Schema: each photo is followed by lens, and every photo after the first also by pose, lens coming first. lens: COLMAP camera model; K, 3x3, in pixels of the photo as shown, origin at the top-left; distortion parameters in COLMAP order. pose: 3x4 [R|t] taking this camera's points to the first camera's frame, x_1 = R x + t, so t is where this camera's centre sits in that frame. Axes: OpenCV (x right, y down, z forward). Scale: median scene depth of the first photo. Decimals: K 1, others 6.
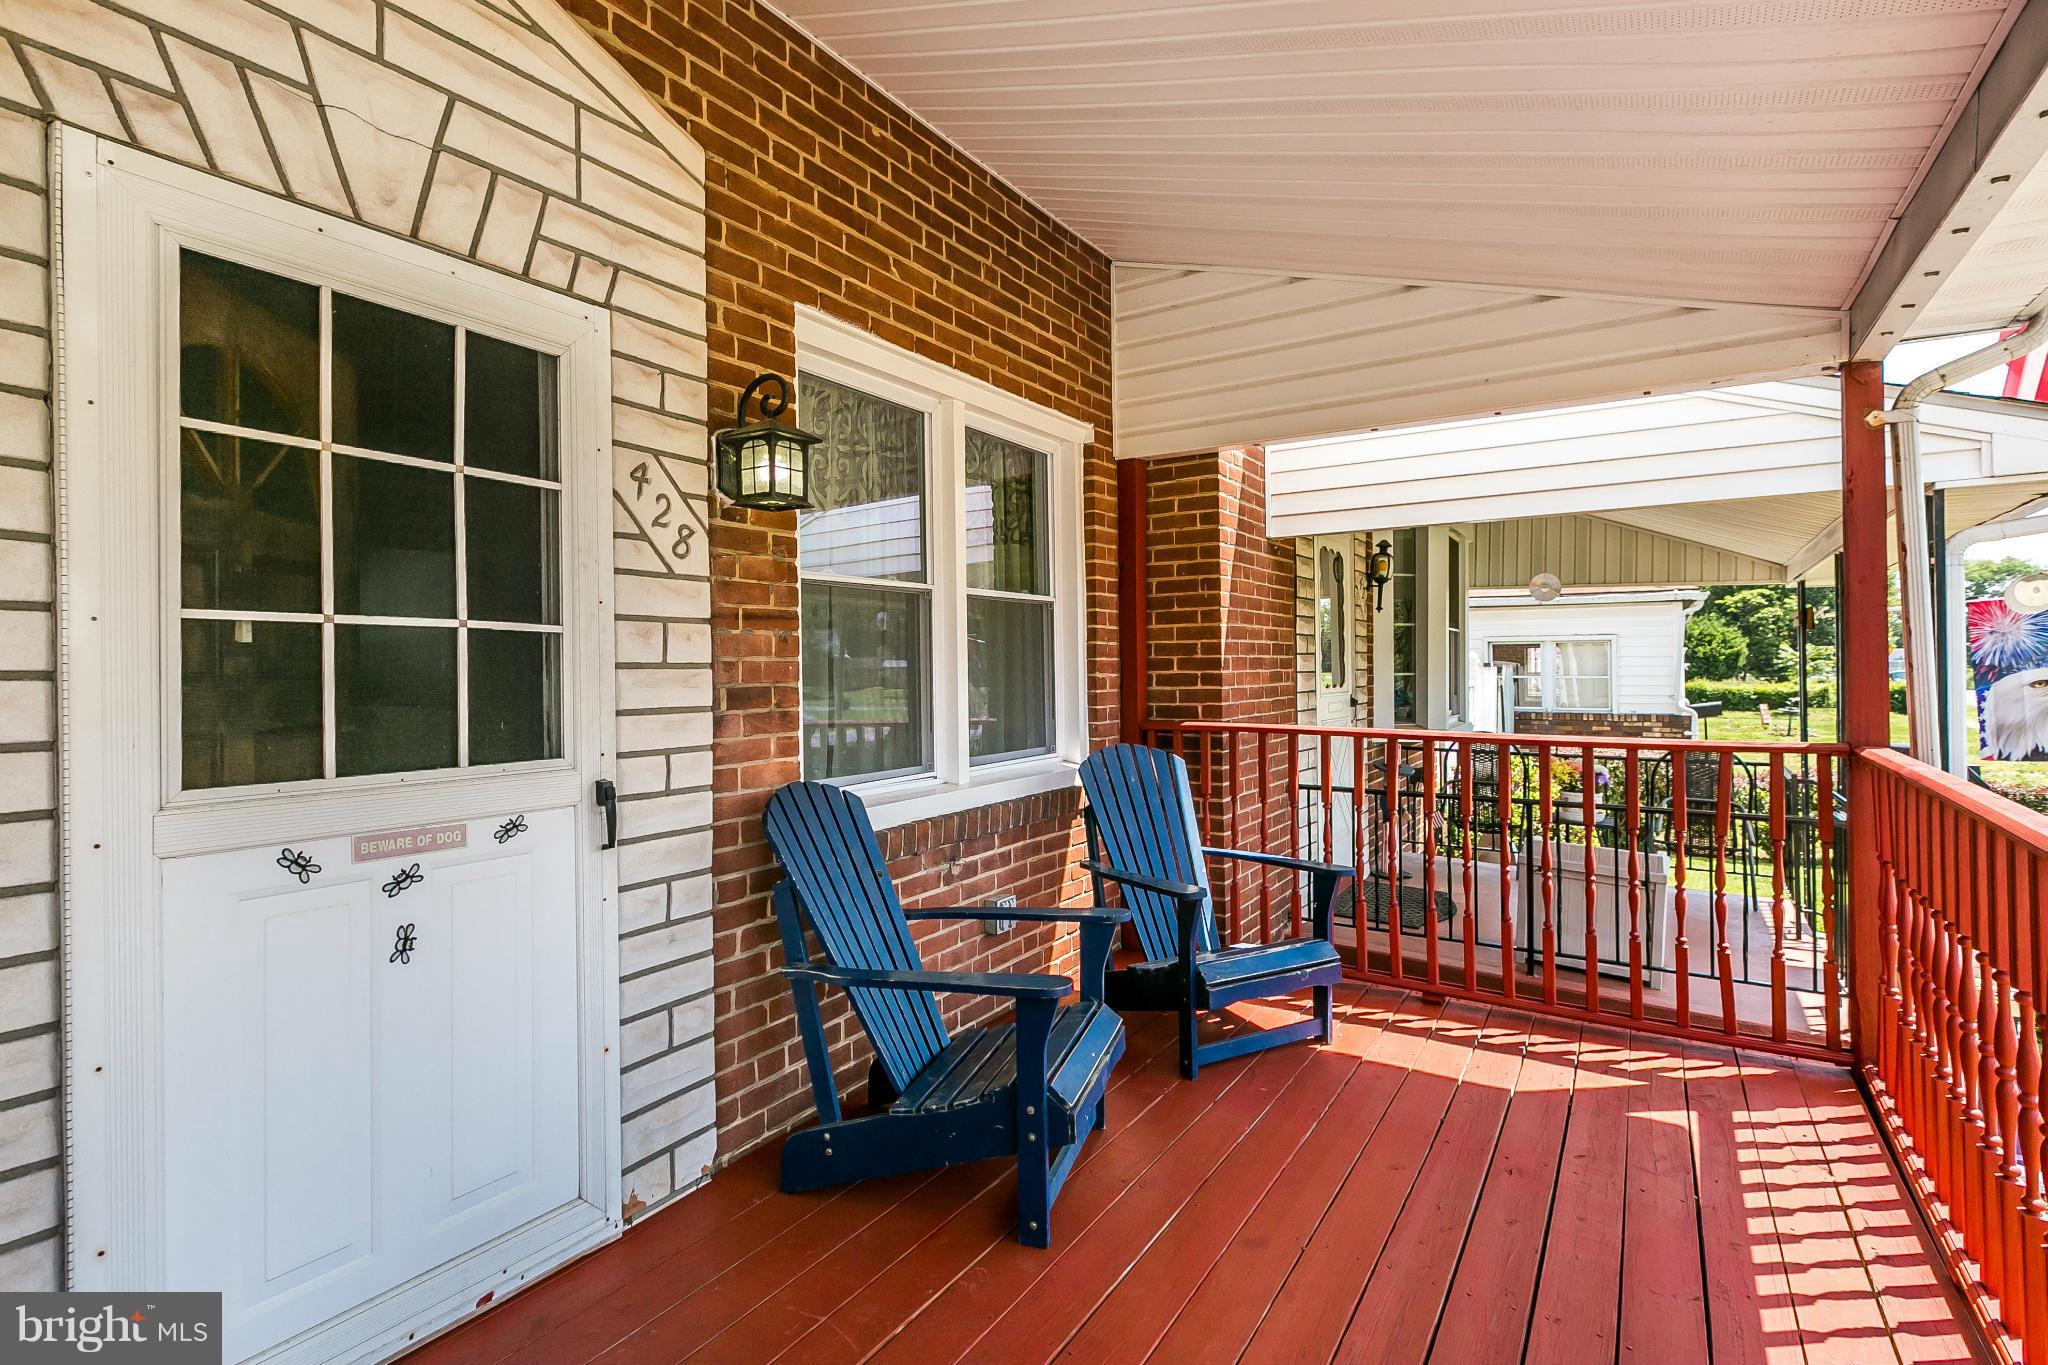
lens RADIAL K [[985.1, 0, 1005.6], [0, 985.1, 668.2], [0, 0, 1]] dist [0.000401, 0.001177]
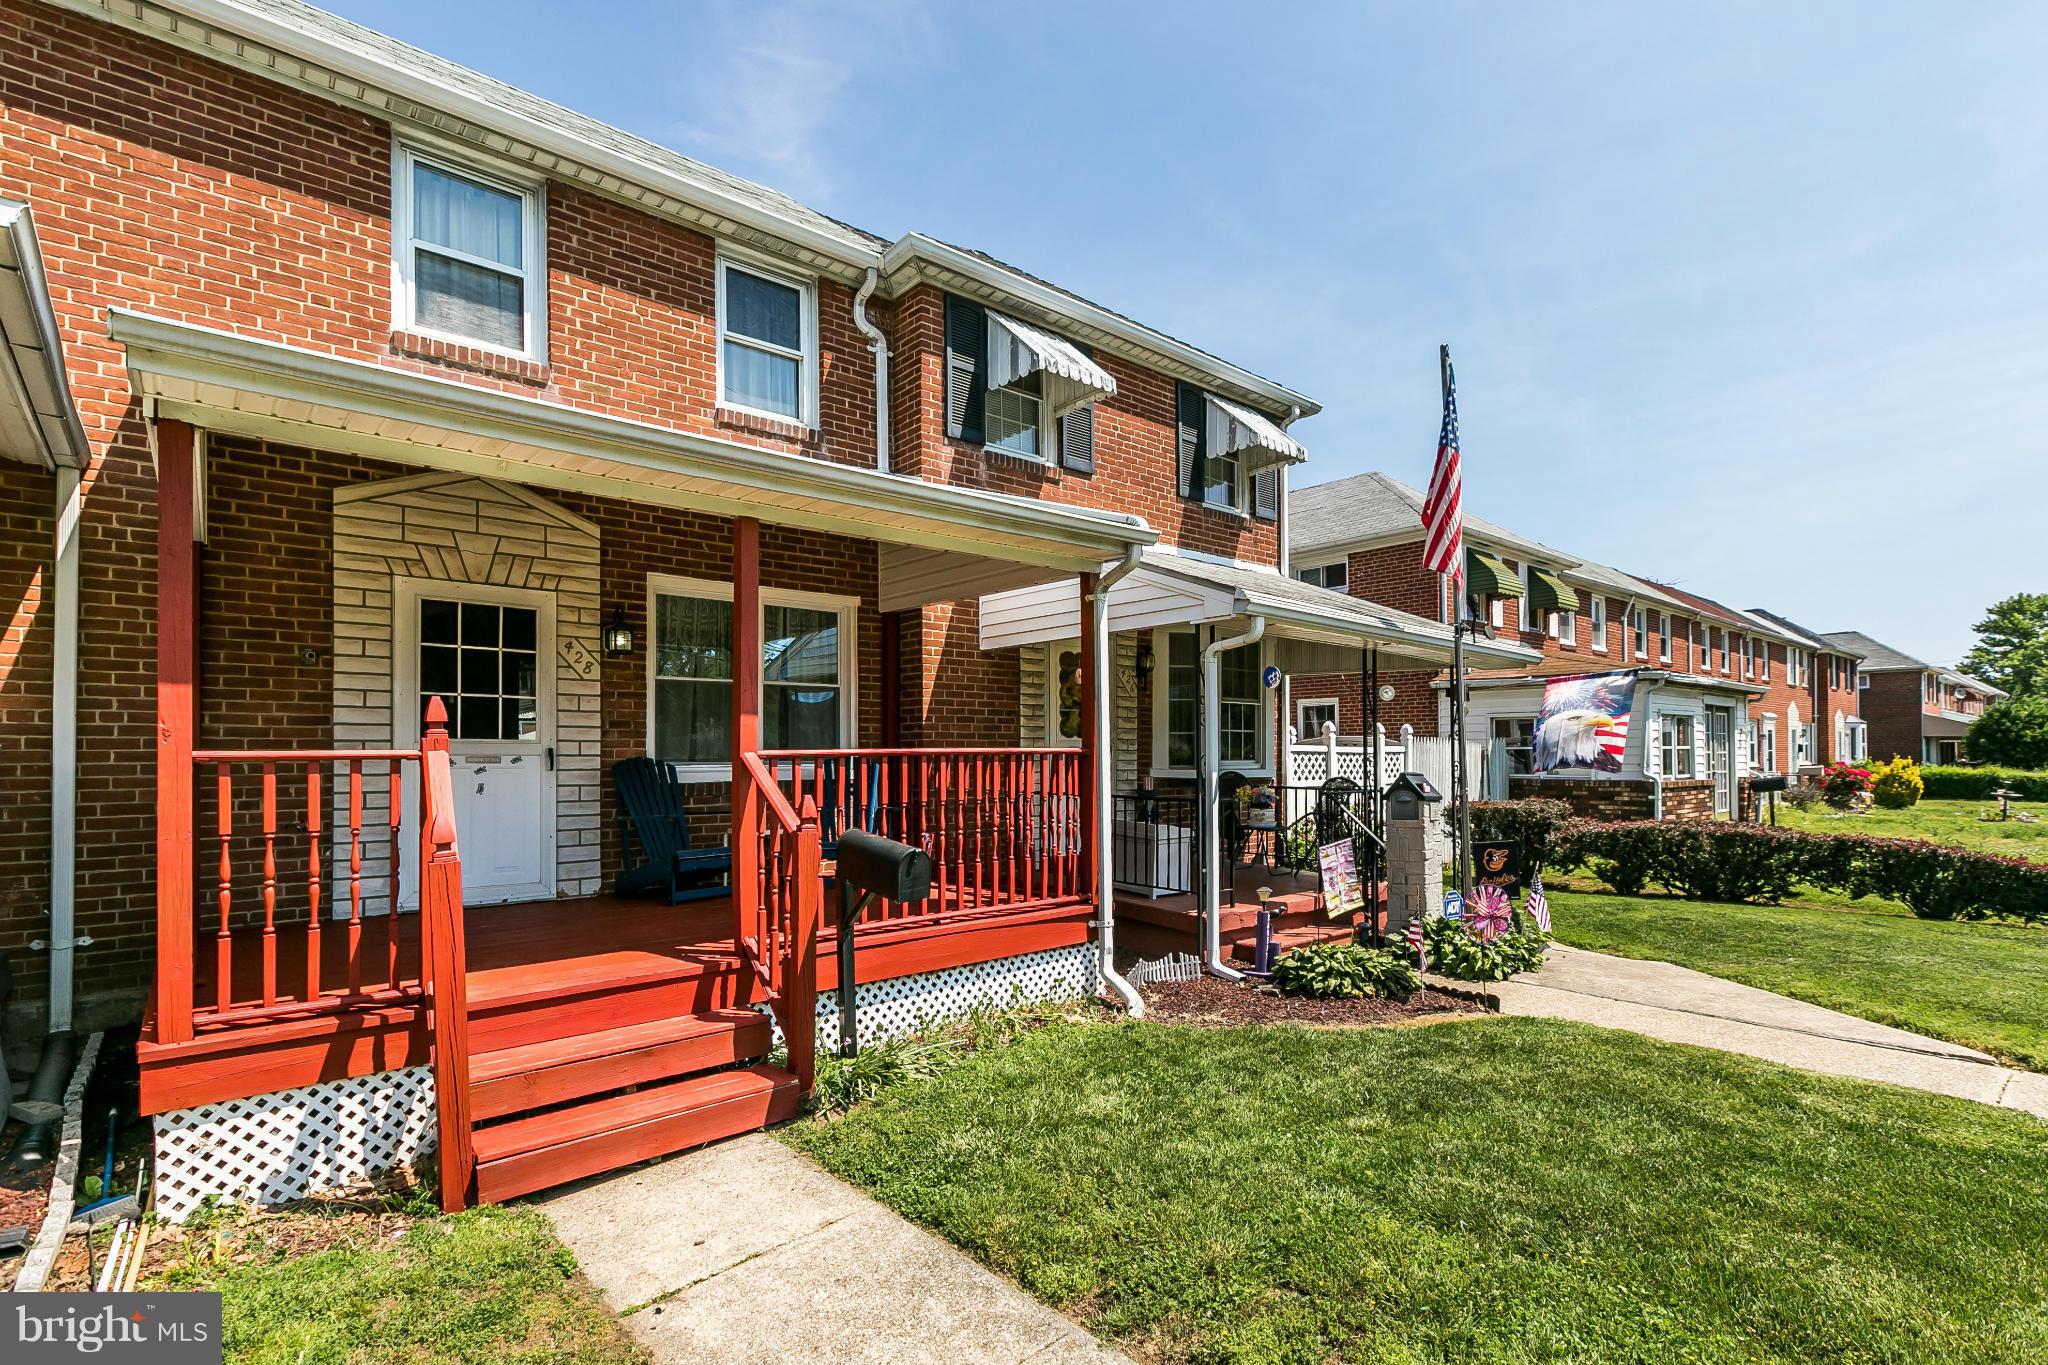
lens RADIAL K [[985.1, 0, 1061.6], [0, 985.1, 747.9], [0, 0, 1]] dist [0.000401, 0.001177]
pose [[0.971365, 0.007790, -0.237464, 1.645007], [-0.008628, 0.999960, -0.002492, 0.096259], [0.237435, 0.004469, 0.971393, -1.406858]]
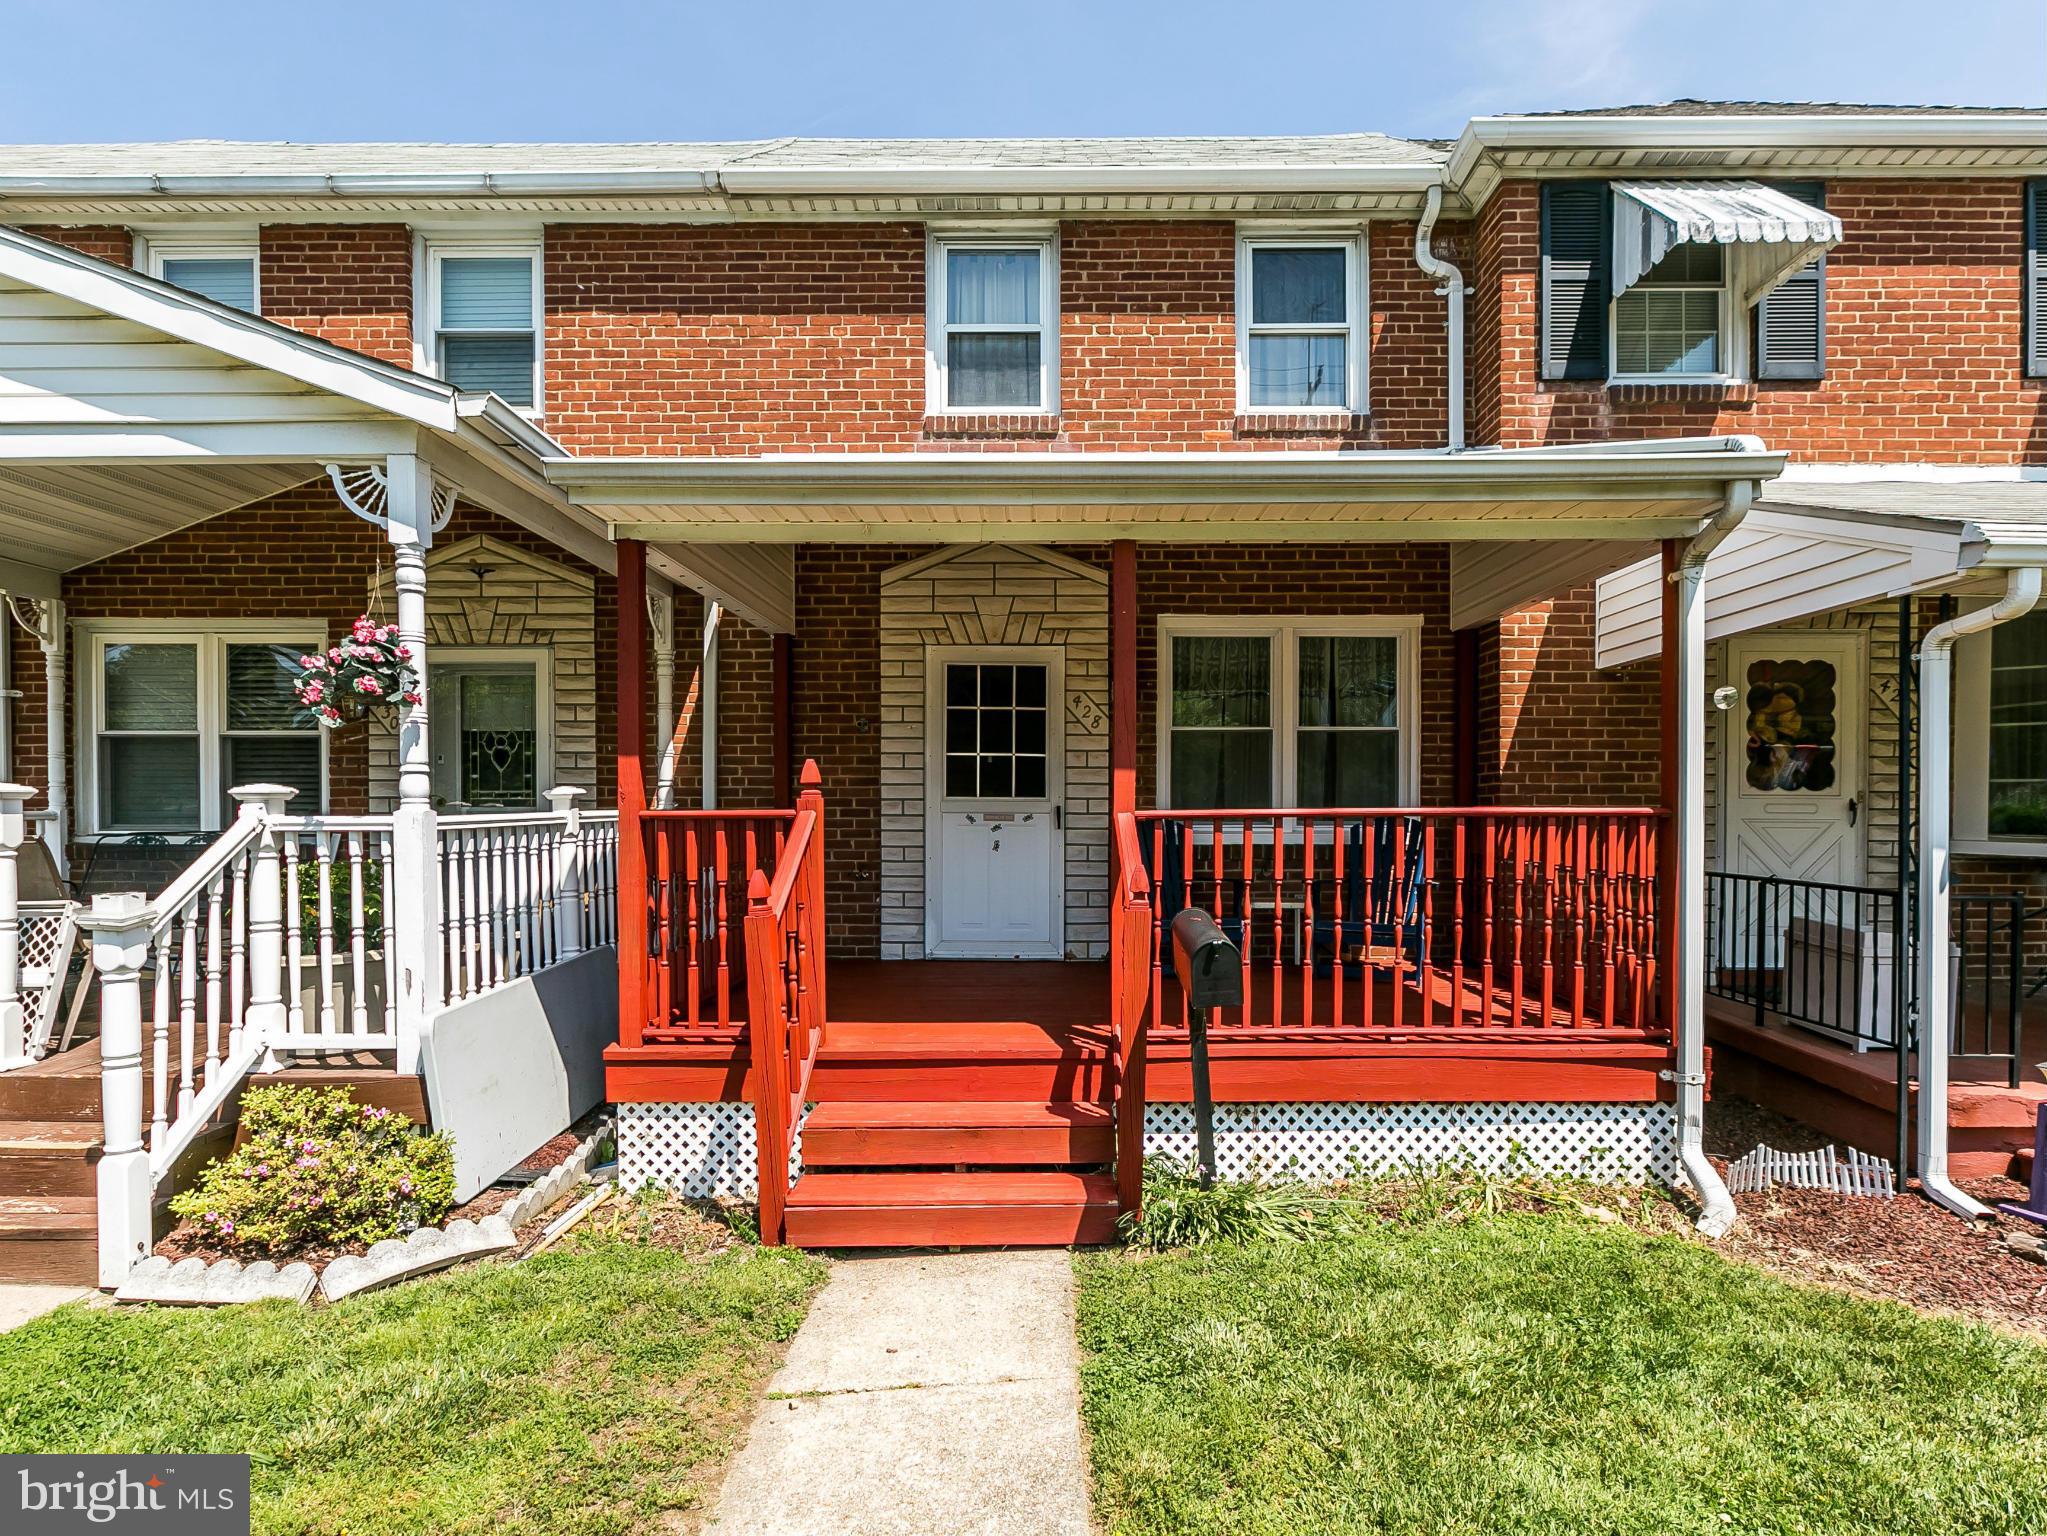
lens RADIAL K [[1106.4, 0, 1041.4], [0, 1106.4, 823.8], [0, 0, 1]] dist [0.001207, 0.001945]
pose [[0.557230, 0.023729, -0.830019, 2.094994], [-0.007445, 0.999694, 0.023582, 0.080292], [0.830325, -0.006961, 0.557237, -0.814375]]
